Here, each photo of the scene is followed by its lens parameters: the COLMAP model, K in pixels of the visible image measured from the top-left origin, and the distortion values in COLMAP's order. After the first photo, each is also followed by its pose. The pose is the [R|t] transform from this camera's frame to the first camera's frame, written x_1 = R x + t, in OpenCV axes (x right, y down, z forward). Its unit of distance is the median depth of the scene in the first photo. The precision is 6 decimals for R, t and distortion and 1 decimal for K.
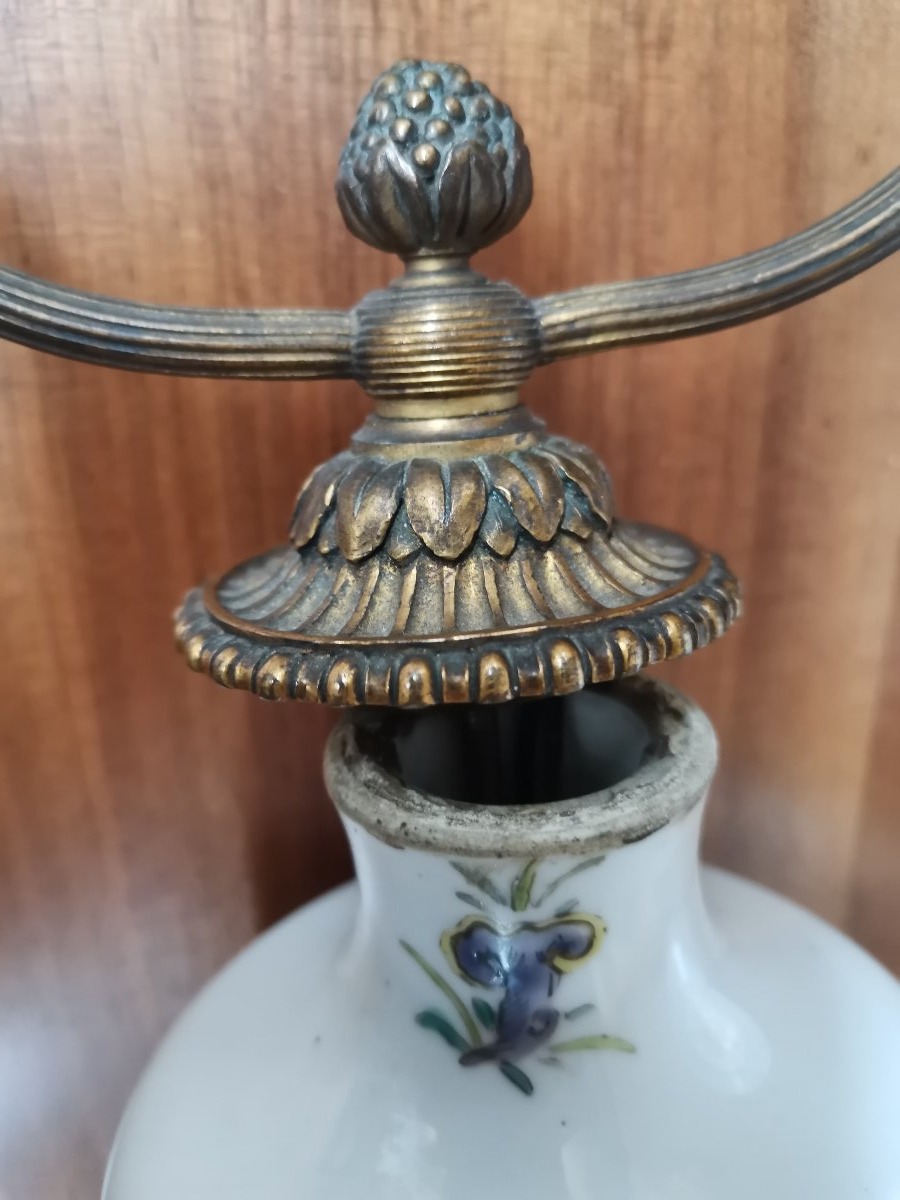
lens RADIAL K [[973.9, 0, 450.0], [0, 973.9, 600.0], [0, 0, 1]] dist [-0.005548, -0.112301]
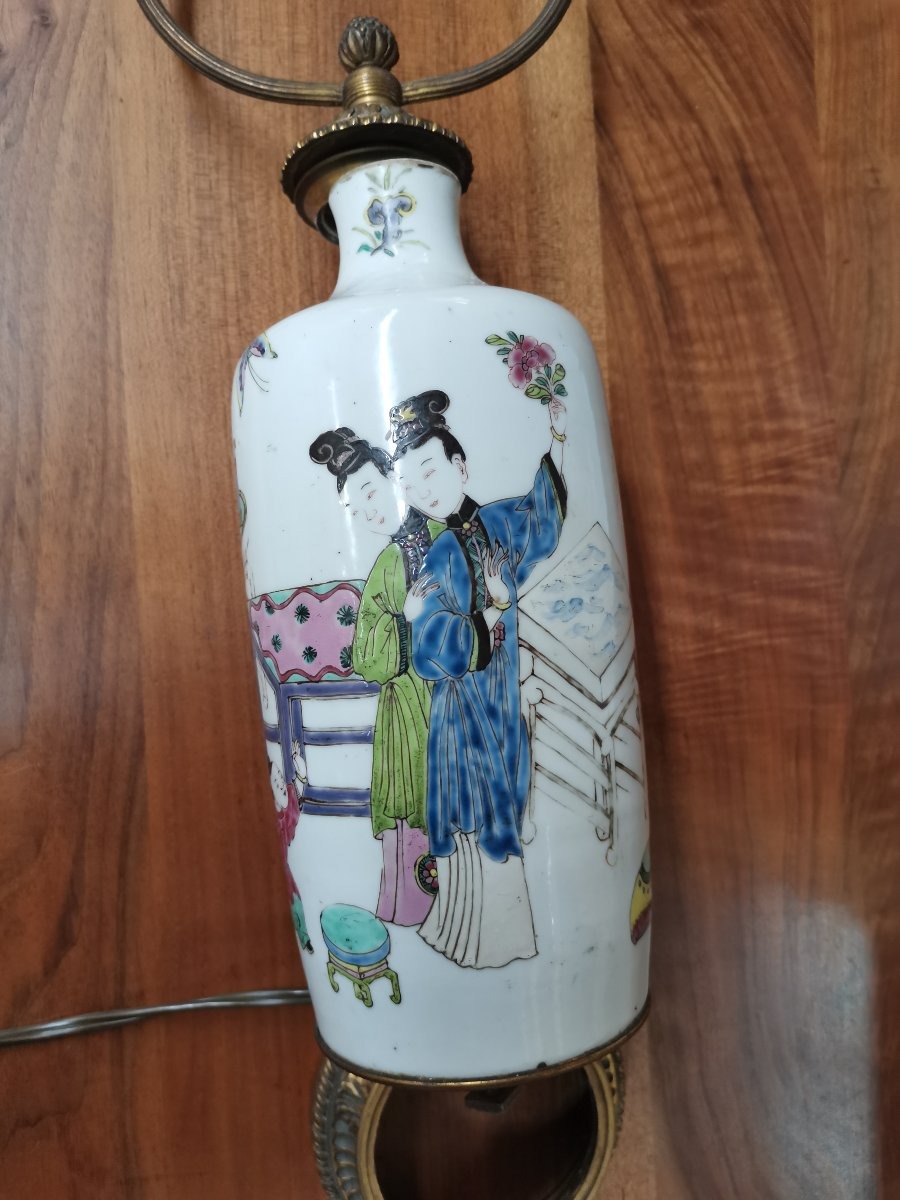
lens RADIAL K [[973.9, 0, 450.0], [0, 973.9, 600.0], [0, 0, 1]] dist [-0.005548, -0.112301]
pose [[0.999468, -0.023829, -0.022283, 0.297501], [0.013812, 0.927844, -0.372714, 2.599975], [0.029557, 0.372208, 0.927679, -1.377761]]
